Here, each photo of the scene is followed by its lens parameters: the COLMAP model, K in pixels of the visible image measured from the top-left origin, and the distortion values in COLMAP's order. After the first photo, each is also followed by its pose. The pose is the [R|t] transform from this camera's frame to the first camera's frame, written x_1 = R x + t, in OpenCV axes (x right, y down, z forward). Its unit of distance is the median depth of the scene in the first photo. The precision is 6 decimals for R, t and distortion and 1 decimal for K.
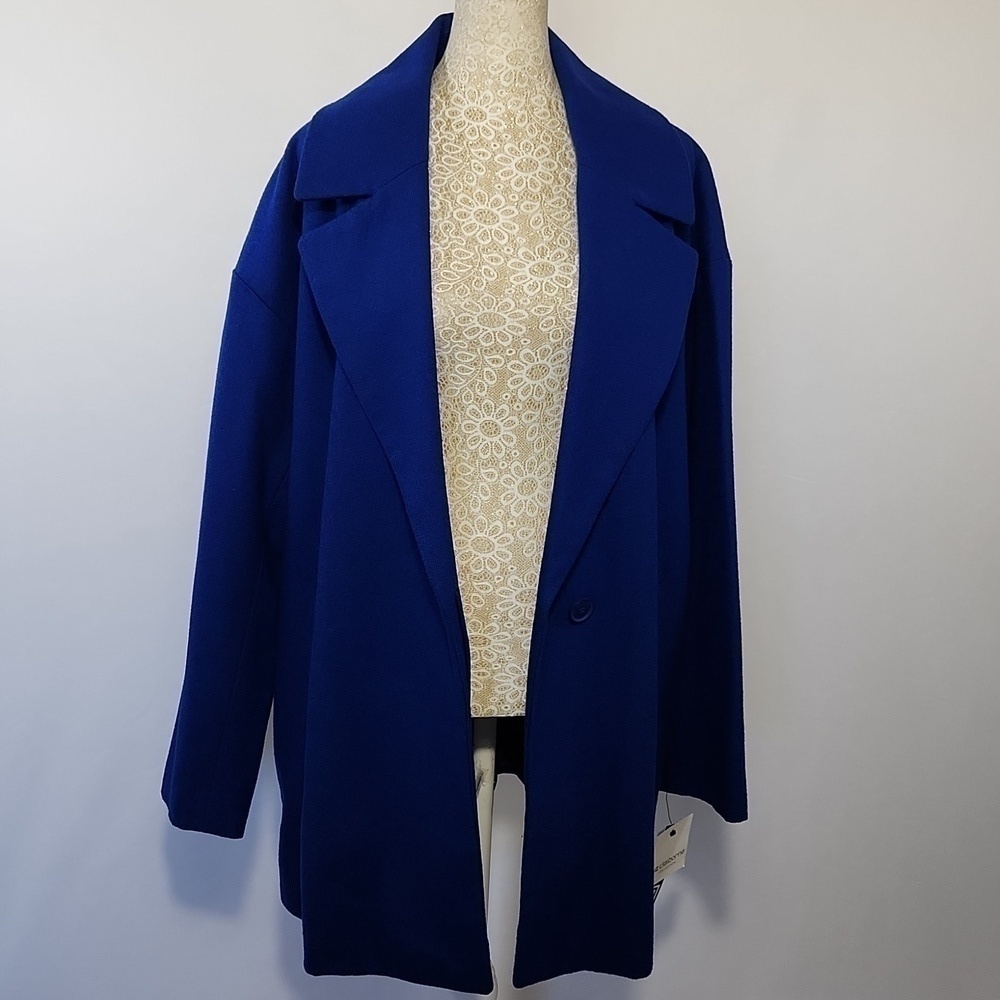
lens RADIAL K [[1504.9, 0, 492.7], [0, 1504.9, 498.6], [0, 0, 1]] dist [0.096660, 0.000000]
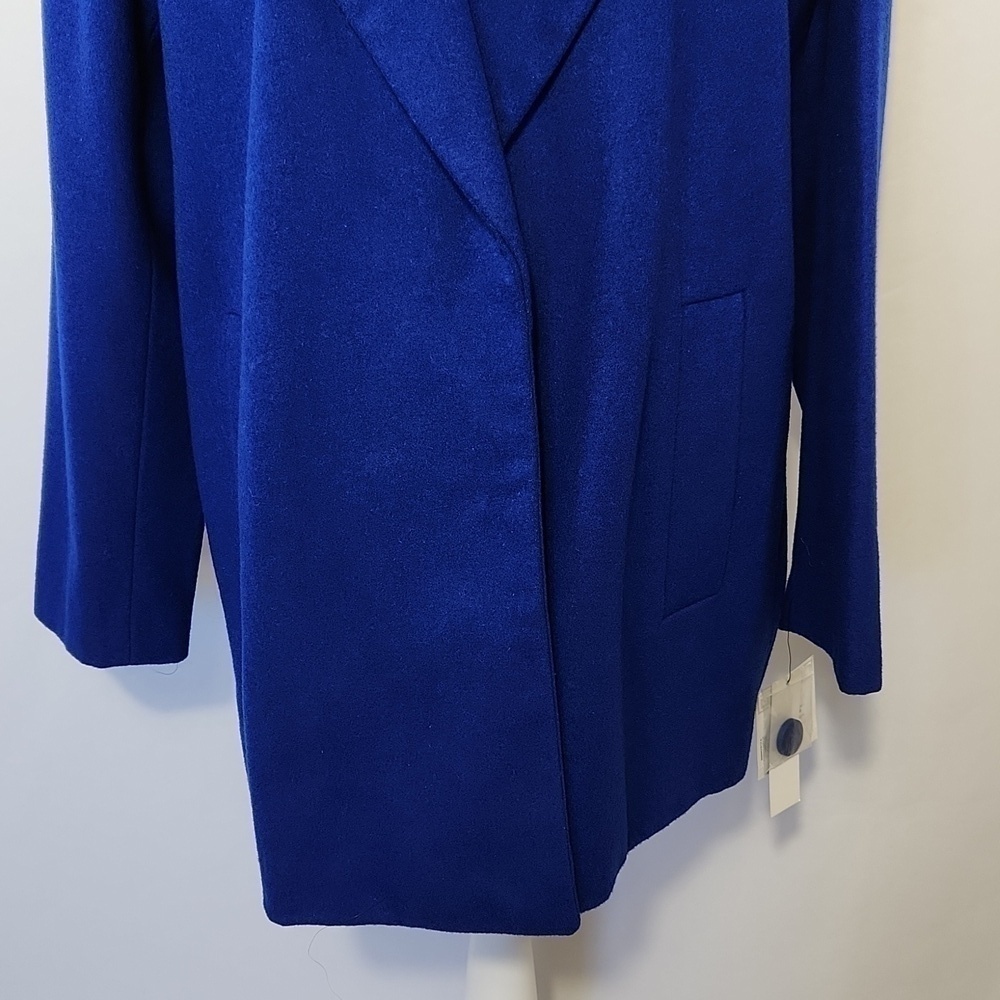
lens RADIAL K [[1504.9, 0, 503.4], [0, 1504.9, 508.4], [0, 0, 1]] dist [0.096660, 0.000000]
pose [[0.993013, 0.003131, -0.117964, 0.084505], [0.013977, 0.989490, 0.143921, 0.060726], [0.117175, -0.144564, 0.982533, 0.423778]]
